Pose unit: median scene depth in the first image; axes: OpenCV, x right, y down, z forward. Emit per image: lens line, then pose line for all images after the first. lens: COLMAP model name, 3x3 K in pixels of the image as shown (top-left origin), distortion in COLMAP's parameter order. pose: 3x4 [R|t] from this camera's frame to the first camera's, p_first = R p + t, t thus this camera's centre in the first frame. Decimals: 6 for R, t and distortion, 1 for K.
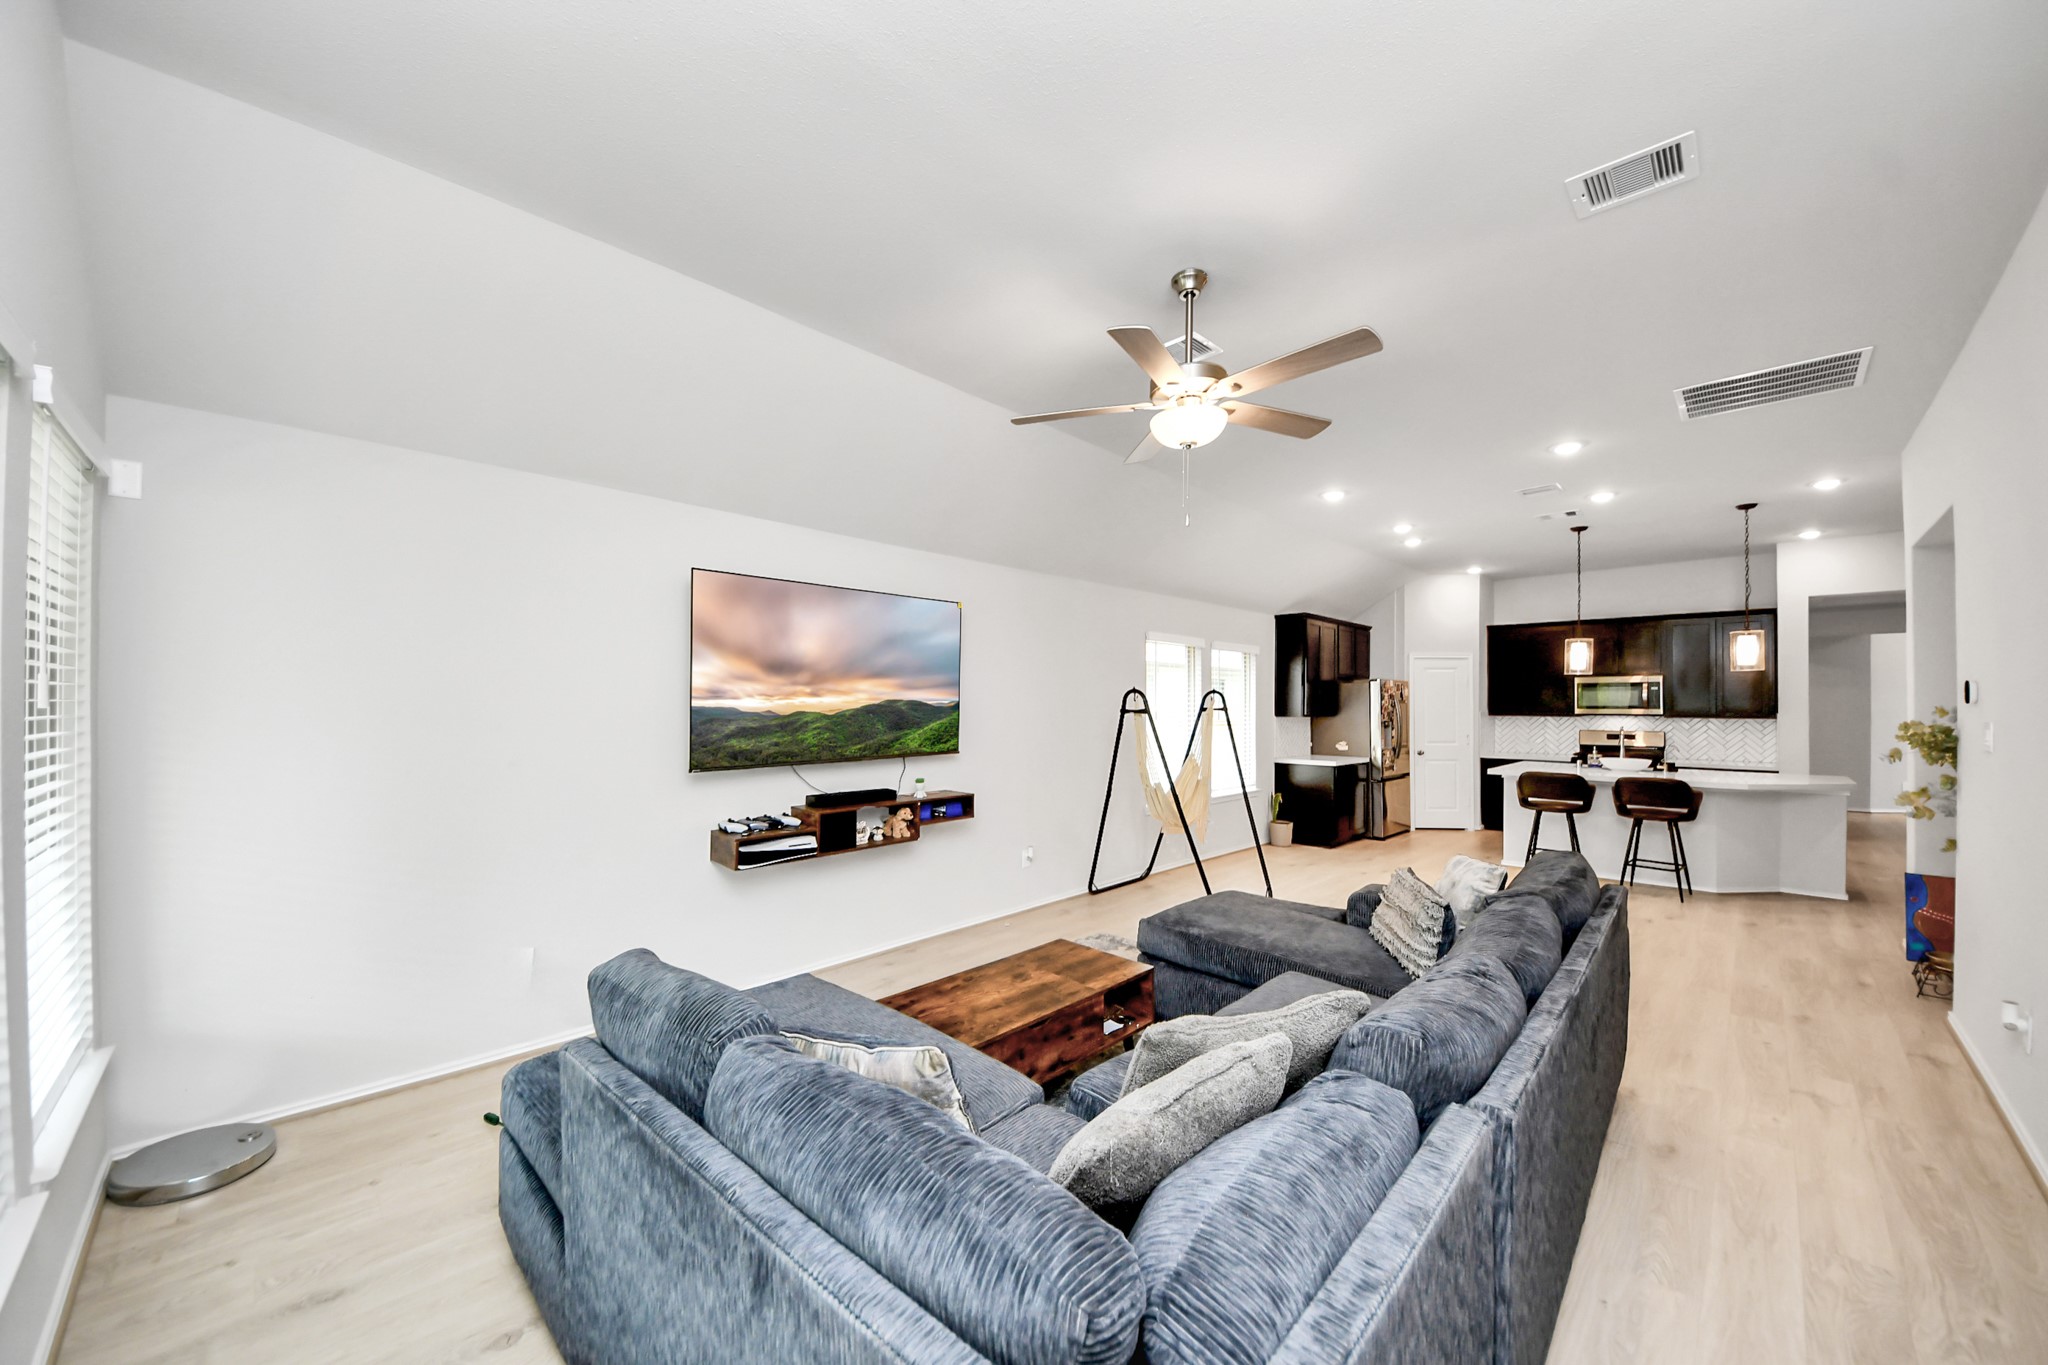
lens RADIAL K [[738.0, 0, 1022.7], [0, 738.0, 692.9], [0, 0, 1]] dist [-0.003863, -0.000839]
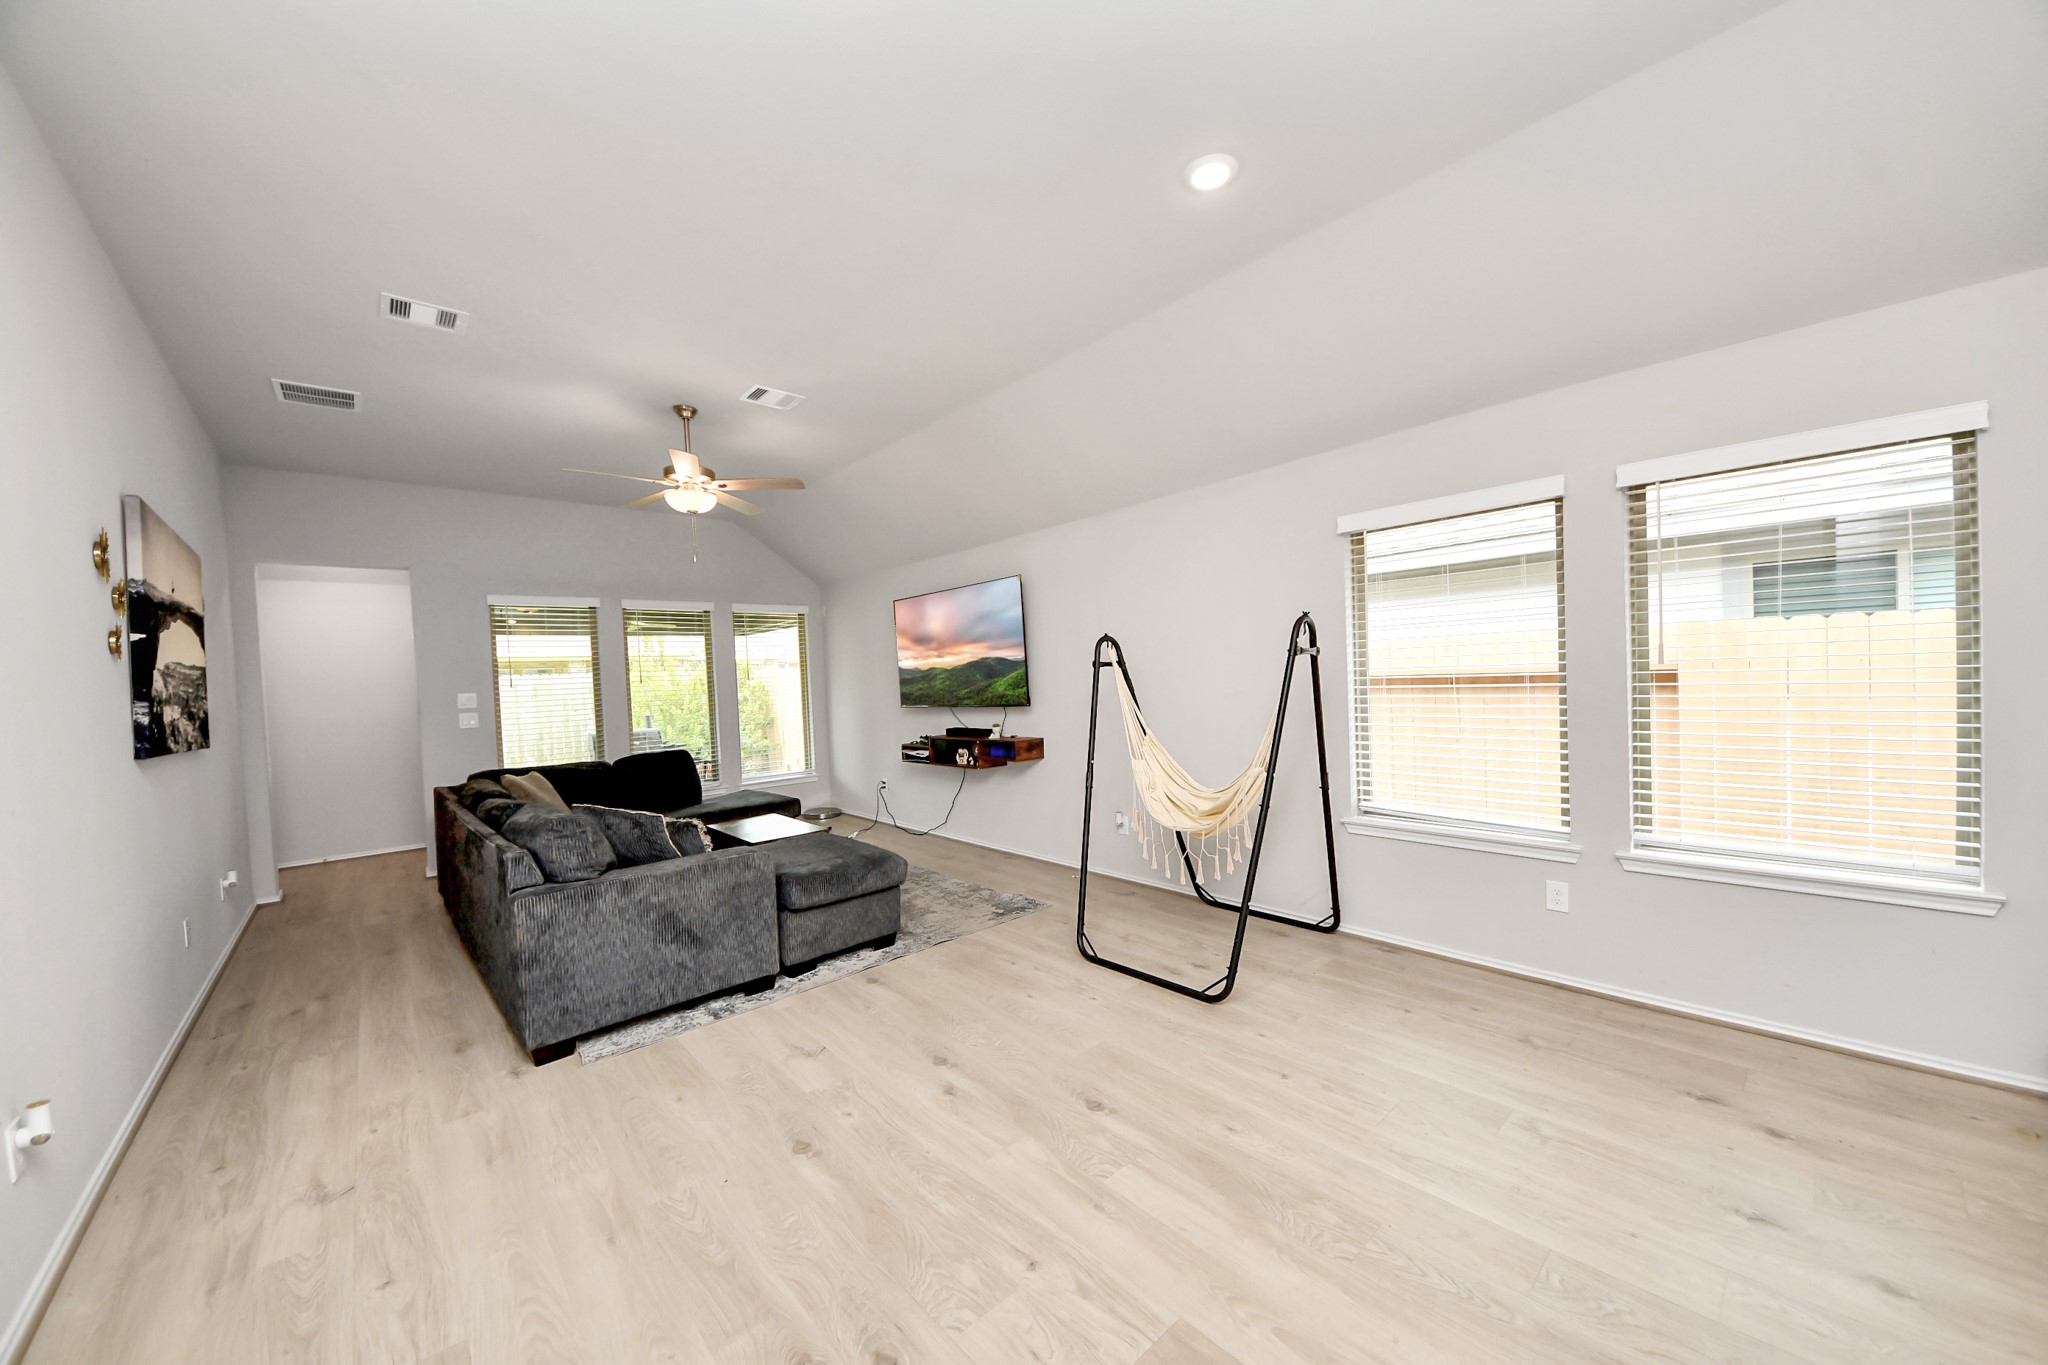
lens RADIAL K [[738.0, 0, 1026.8], [0, 738.0, 681.5], [0, 0, 1]] dist [-0.003863, -0.000839]
pose [[-0.055613, 0.002753, -0.998449, 1.112887], [0.054520, 0.998513, -0.000284, 0.046292], [0.996963, -0.054451, -0.055680, 1.111768]]
